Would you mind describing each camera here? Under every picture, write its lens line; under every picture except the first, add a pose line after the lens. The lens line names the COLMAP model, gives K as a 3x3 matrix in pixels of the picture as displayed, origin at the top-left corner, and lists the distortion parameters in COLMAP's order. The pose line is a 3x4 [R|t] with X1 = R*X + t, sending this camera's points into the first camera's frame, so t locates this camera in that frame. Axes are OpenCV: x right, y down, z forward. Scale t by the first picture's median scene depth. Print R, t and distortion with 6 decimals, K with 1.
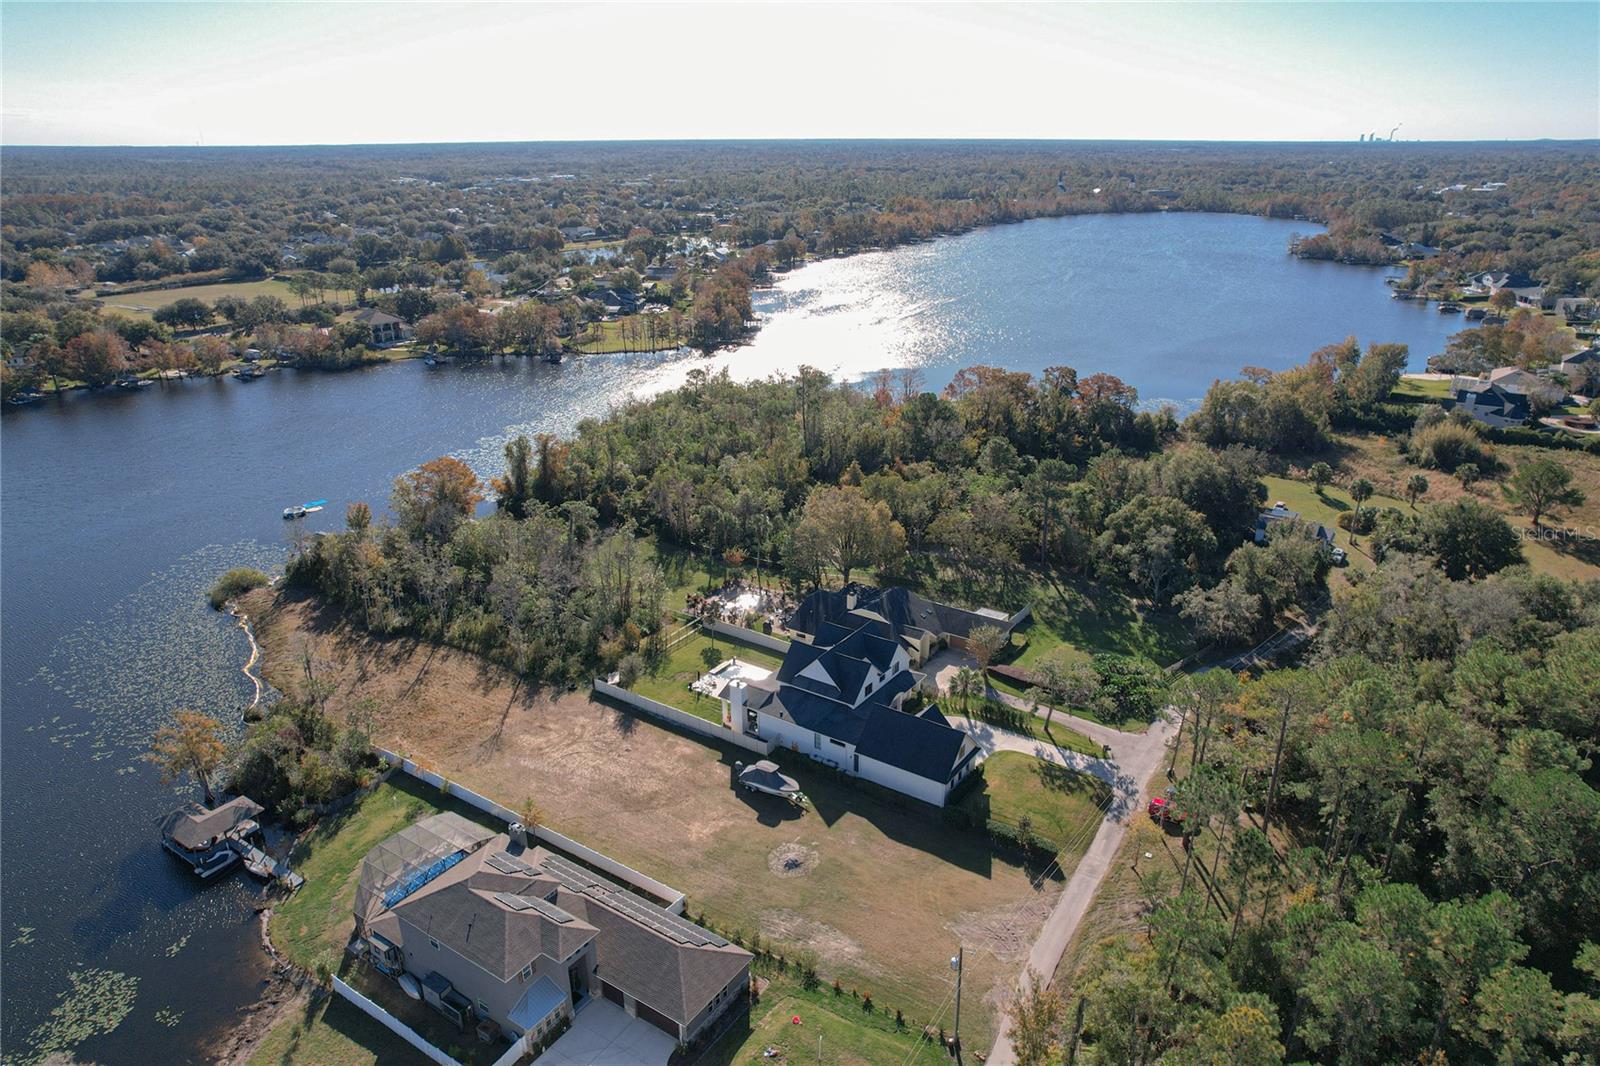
lens RADIAL K [[1040.4, 0, 807.9], [0, 1040.4, 535.2], [0, 0, 1]] dist [-0.037590, 0.003492]
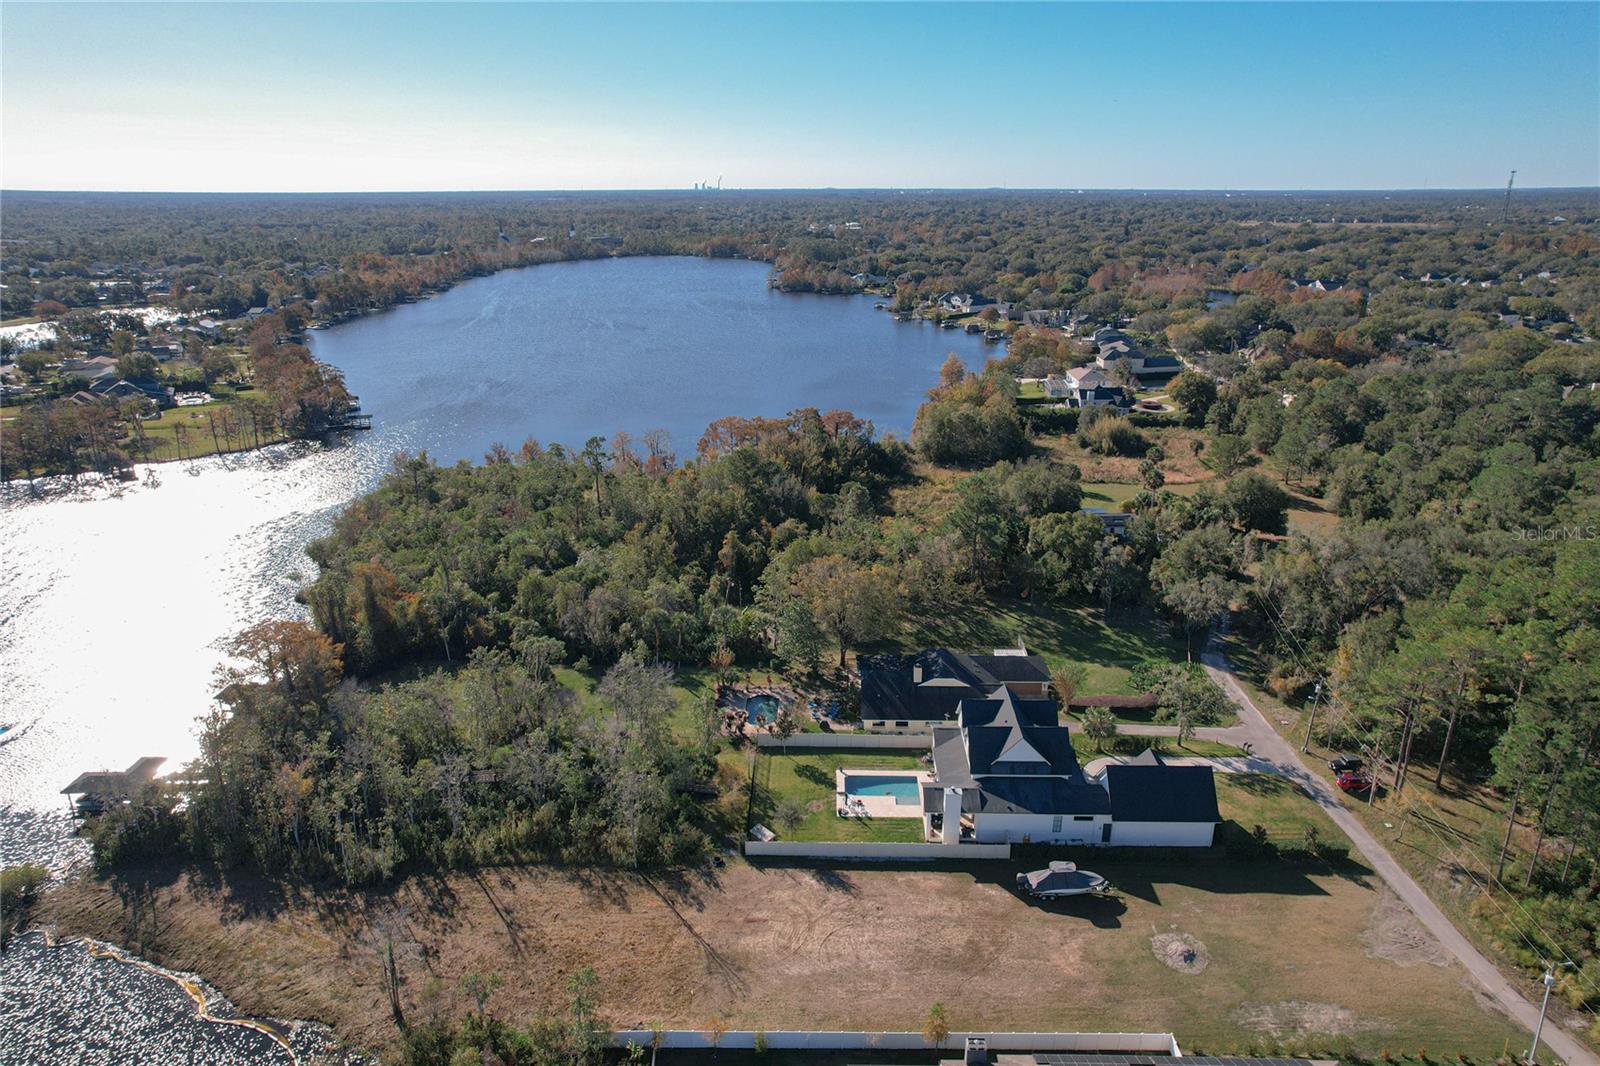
lens RADIAL K [[1036.8, 0, 794.9], [0, 1036.8, 489.5], [0, 0, 1]] dist [-0.064996, 0.084392]
pose [[0.843183, -0.149745, 0.516351, -0.489759], [0.192555, 0.980828, -0.029989, -0.089600], [-0.501961, 0.124712, 0.855852, 0.231270]]
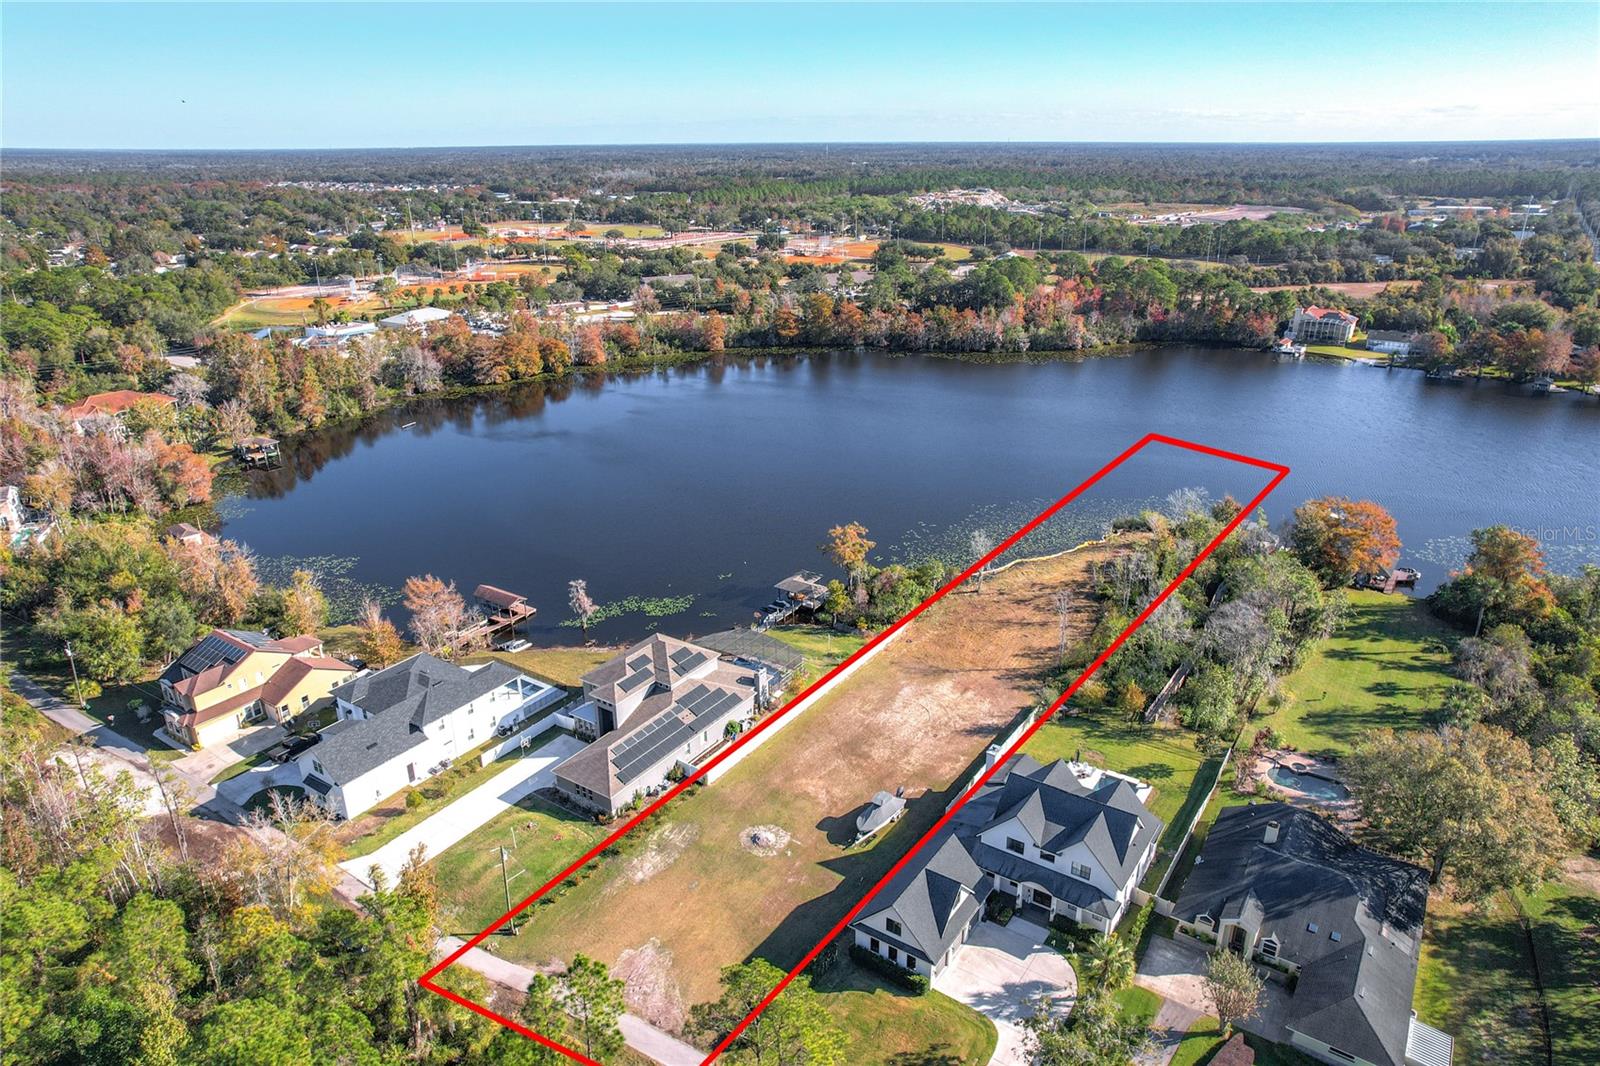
lens RADIAL K [[1036.8, 0, 794.9], [0, 1036.8, 489.5], [0, 0, 1]] dist [-0.064996, 0.084392]
pose [[-0.002617, 0.325534, -0.945527, 0.574847], [-0.356165, 0.883221, 0.305069, -0.216944], [0.934419, 0.337562, 0.113632, 0.543840]]
